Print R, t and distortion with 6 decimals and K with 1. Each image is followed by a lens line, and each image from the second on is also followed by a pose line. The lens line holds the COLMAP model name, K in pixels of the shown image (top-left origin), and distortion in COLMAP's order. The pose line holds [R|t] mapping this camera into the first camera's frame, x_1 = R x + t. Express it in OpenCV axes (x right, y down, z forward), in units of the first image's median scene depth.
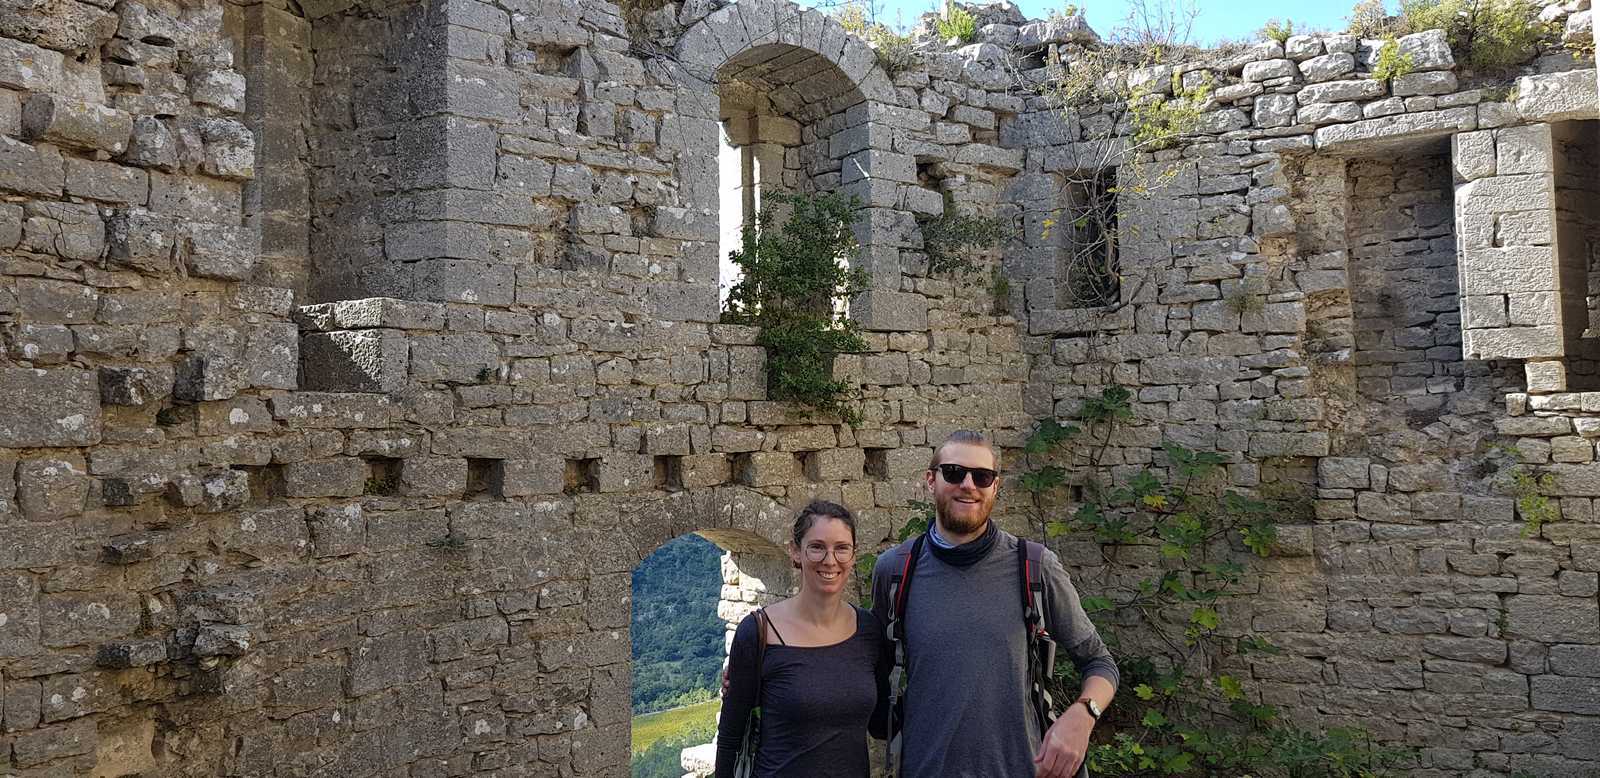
lens RADIAL K [[1243.1, 0, 797.9], [0, 1243.1, 342.4], [0, 0, 1]] dist [0.074837, -0.166874]
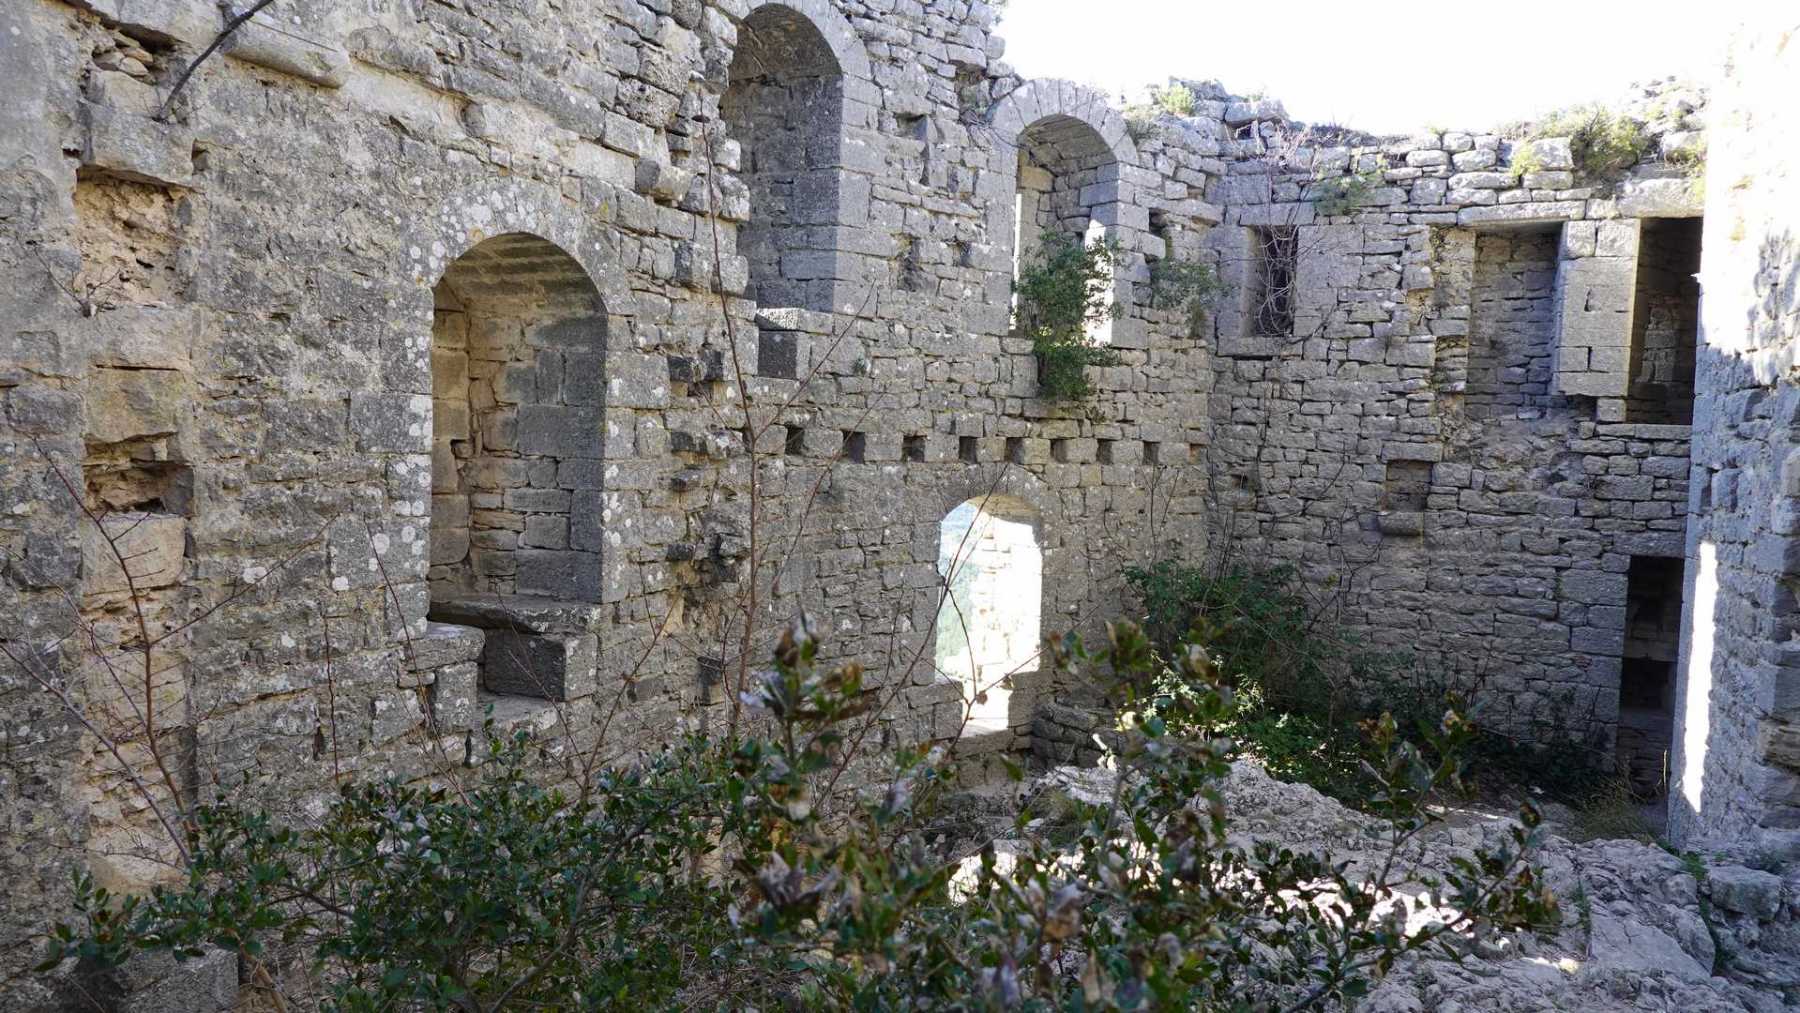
lens RADIAL K [[1209.2, 0, 897.5], [0, 1209.2, 515.3], [0, 0, 1]] dist [-0.027091, 0.007282]
pose [[0.997777, 0.046062, 0.048164, -0.228747], [-0.052612, 0.988029, 0.145020, -0.008281], [-0.040907, -0.147232, 0.988256, -0.264730]]
